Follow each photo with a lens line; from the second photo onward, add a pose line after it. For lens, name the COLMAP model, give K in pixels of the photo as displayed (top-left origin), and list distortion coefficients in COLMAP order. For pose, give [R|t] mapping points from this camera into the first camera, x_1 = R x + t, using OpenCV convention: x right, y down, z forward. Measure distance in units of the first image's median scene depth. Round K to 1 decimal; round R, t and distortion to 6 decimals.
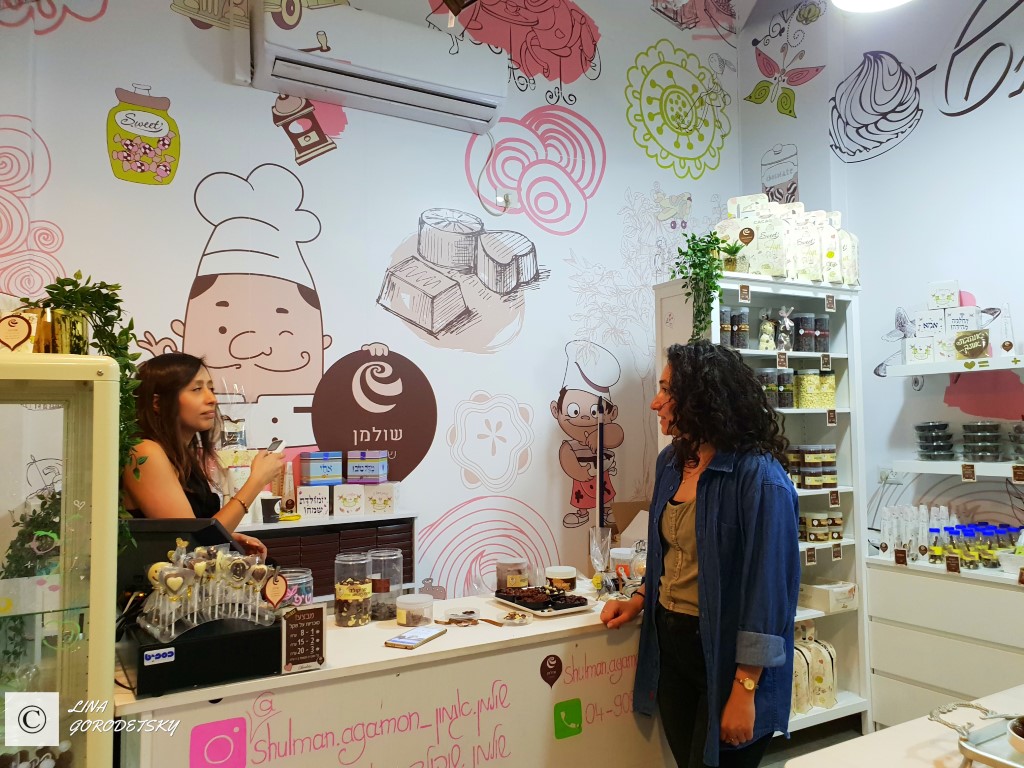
lens RADIAL K [[790.6, 0, 515.4], [0, 790.6, 389.3], [0, 0, 1]] dist [0.004102, 0.004852]
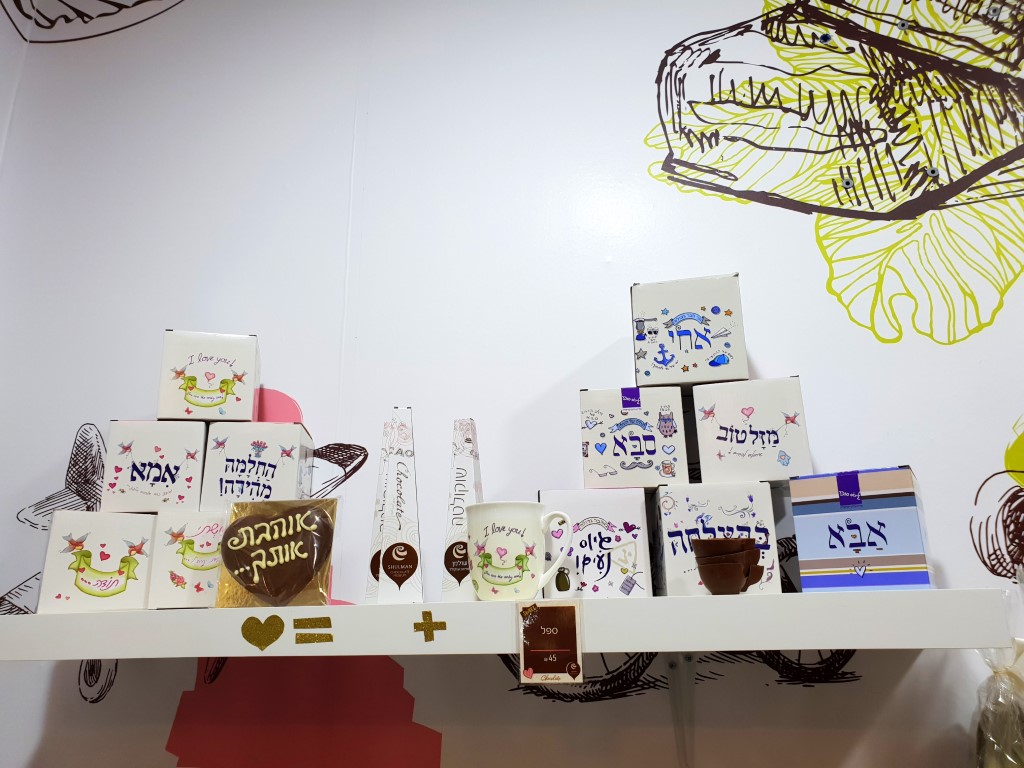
lens RADIAL K [[790.6, 0, 515.4], [0, 790.6, 389.3], [0, 0, 1]] dist [0.004102, 0.004852]
pose [[0.677436, 0.223610, 0.700770, 0.308076], [-0.027693, 0.959753, -0.279478, -0.025747], [-0.735060, 0.169922, 0.656364, 0.540897]]
